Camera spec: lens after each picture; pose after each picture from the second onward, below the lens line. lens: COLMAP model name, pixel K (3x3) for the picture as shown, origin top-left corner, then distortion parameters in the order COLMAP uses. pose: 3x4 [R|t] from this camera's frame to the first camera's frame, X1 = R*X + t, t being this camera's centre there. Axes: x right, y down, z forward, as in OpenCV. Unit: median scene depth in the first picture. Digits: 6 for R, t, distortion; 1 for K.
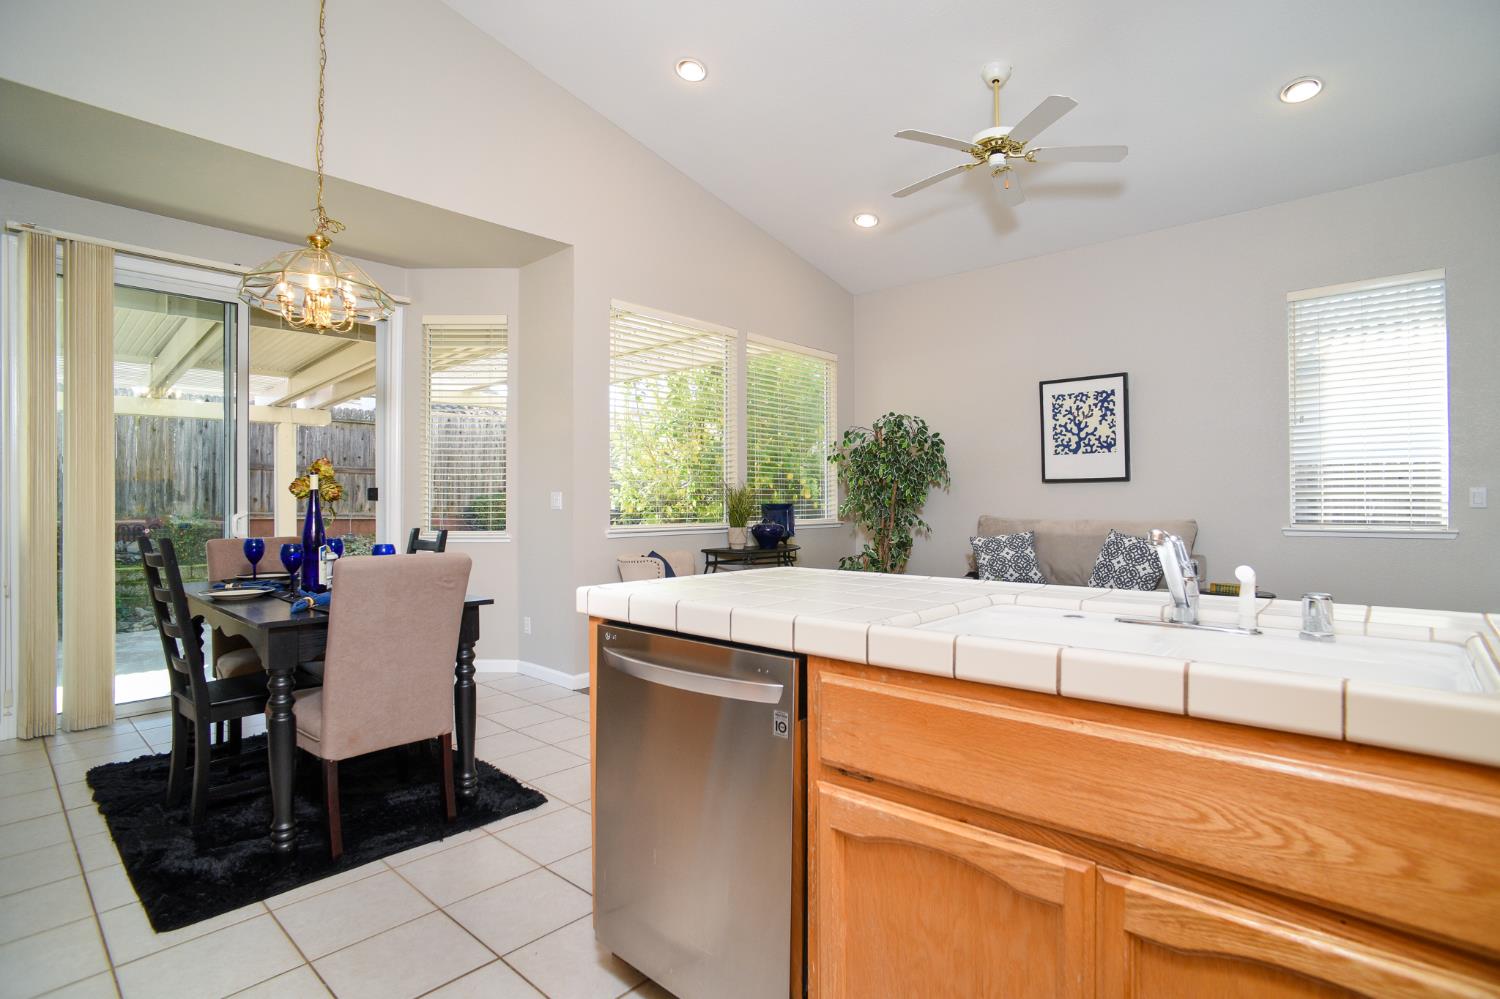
lens RADIAL K [[732.0, 0, 750.0], [0, 732.0, 499.5], [0, 0, 1]] dist [-0.051550, 0.026910]
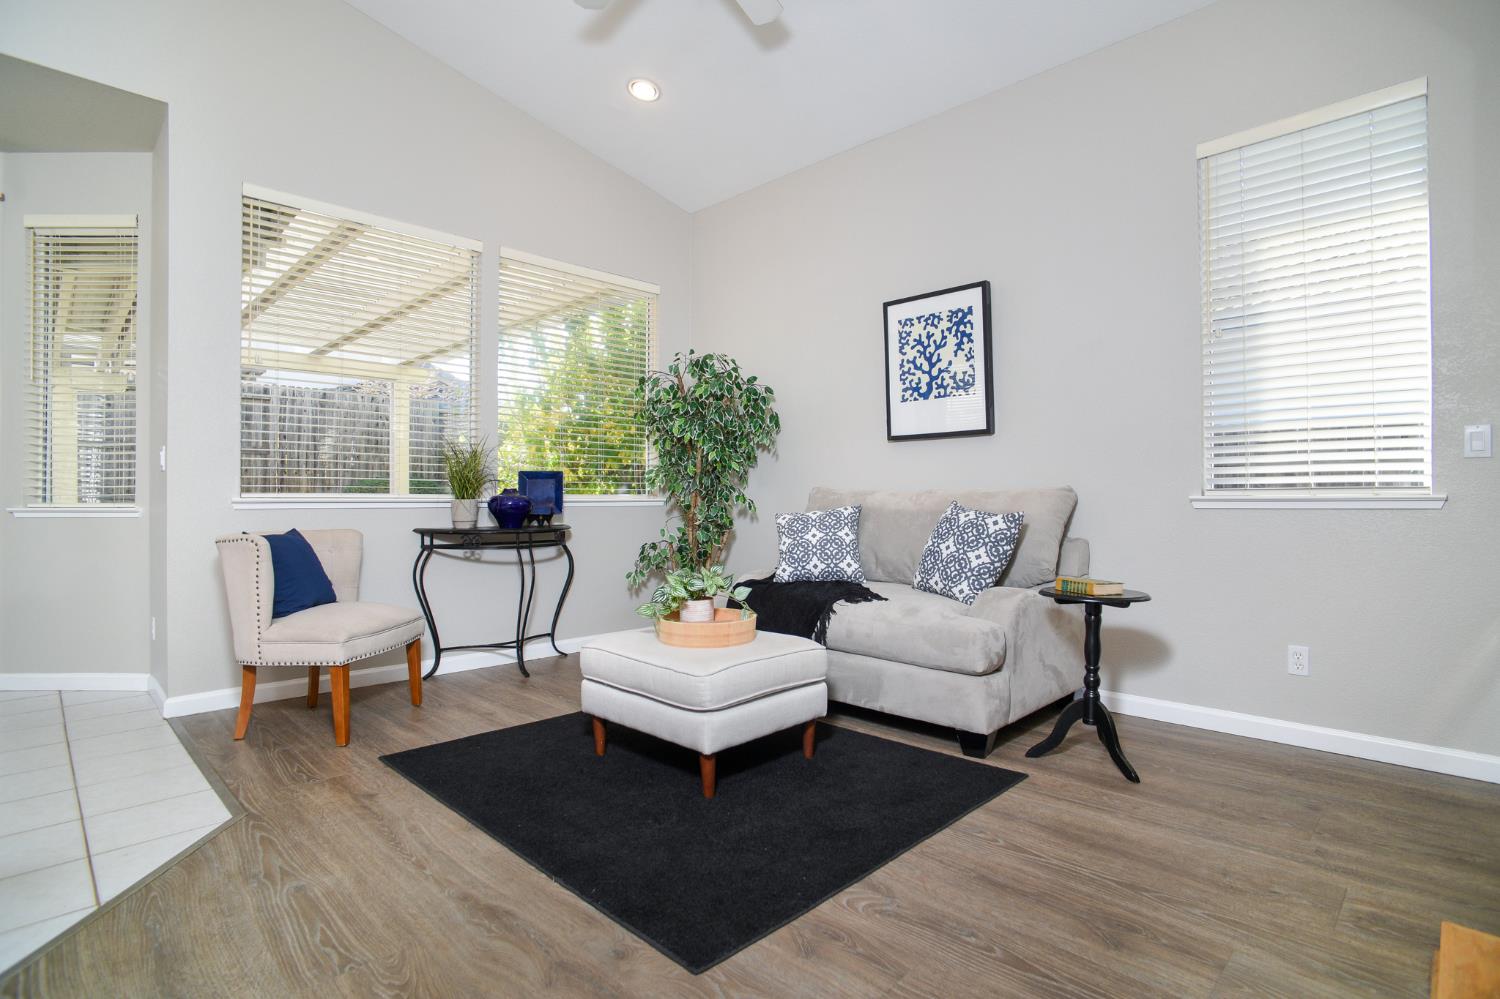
lens RADIAL K [[750.0, 0, 740.2], [0, 750.0, 496.5], [0, 0, 1]] dist [-0.065485, 0.029904]
pose [[0.998866, 0.001516, -0.047576, 0.303313], [-0.001479, 0.999999, 0.000816, 0.033723], [0.047577, -0.000745, 0.998867, 0.253520]]
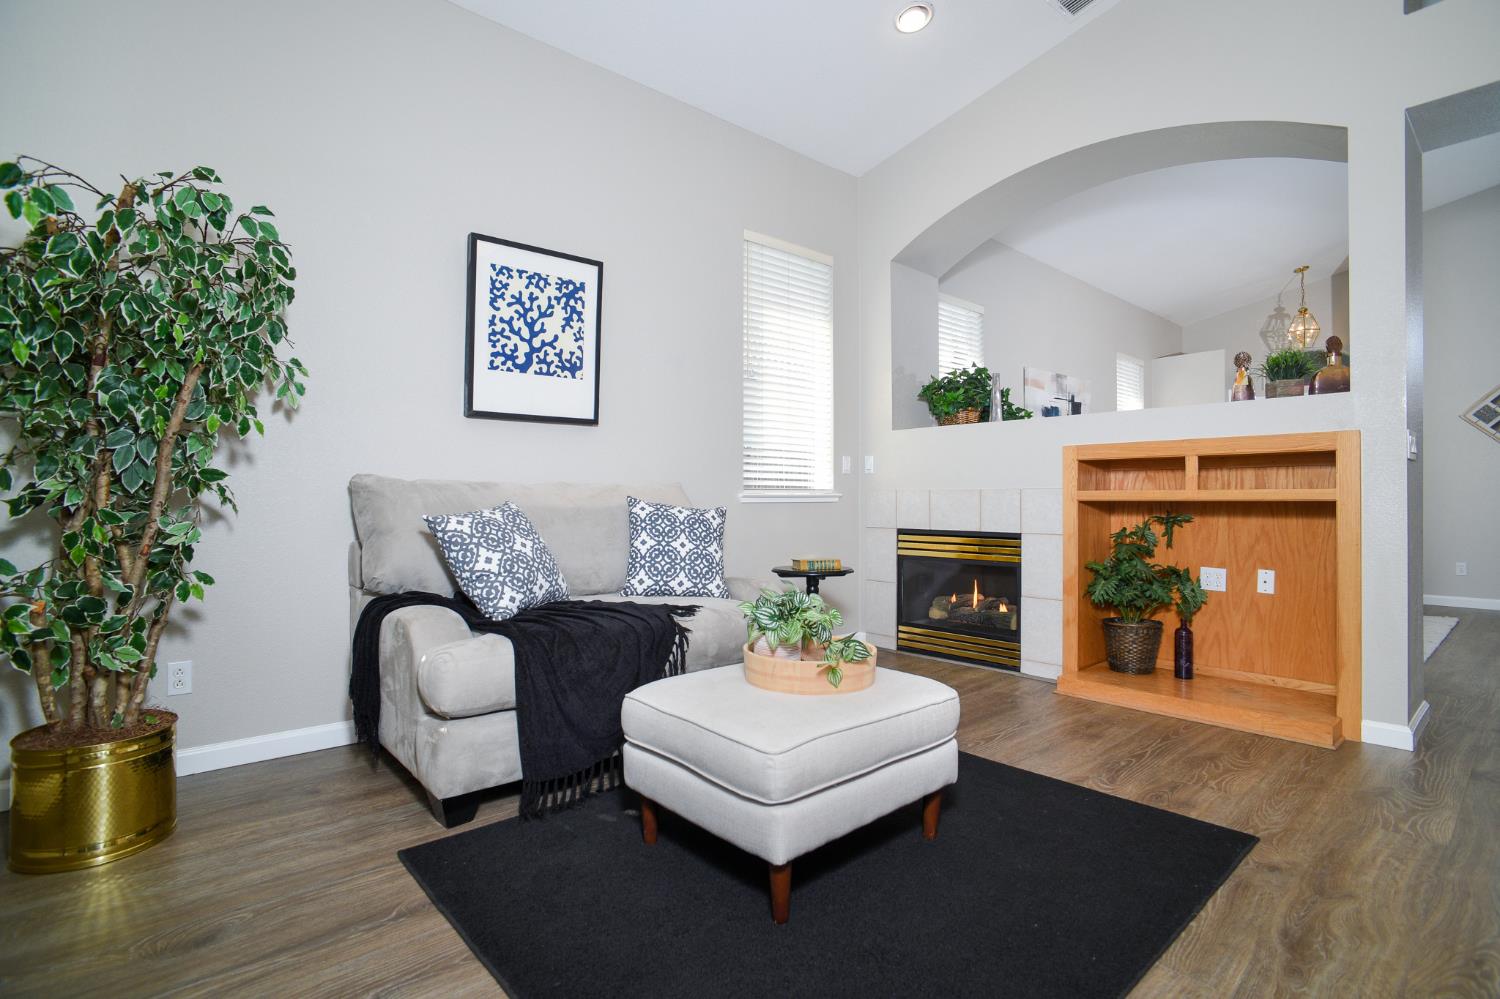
lens RADIAL K [[750.0, 0, 740.2], [0, 750.0, 496.5], [0, 0, 1]] dist [-0.065485, 0.029904]
pose [[0.104123, 0.007104, 0.994539, -0.139083], [-0.004550, 0.999967, -0.006667, 0.041851], [-0.994554, -0.003831, 0.104152, 0.770174]]
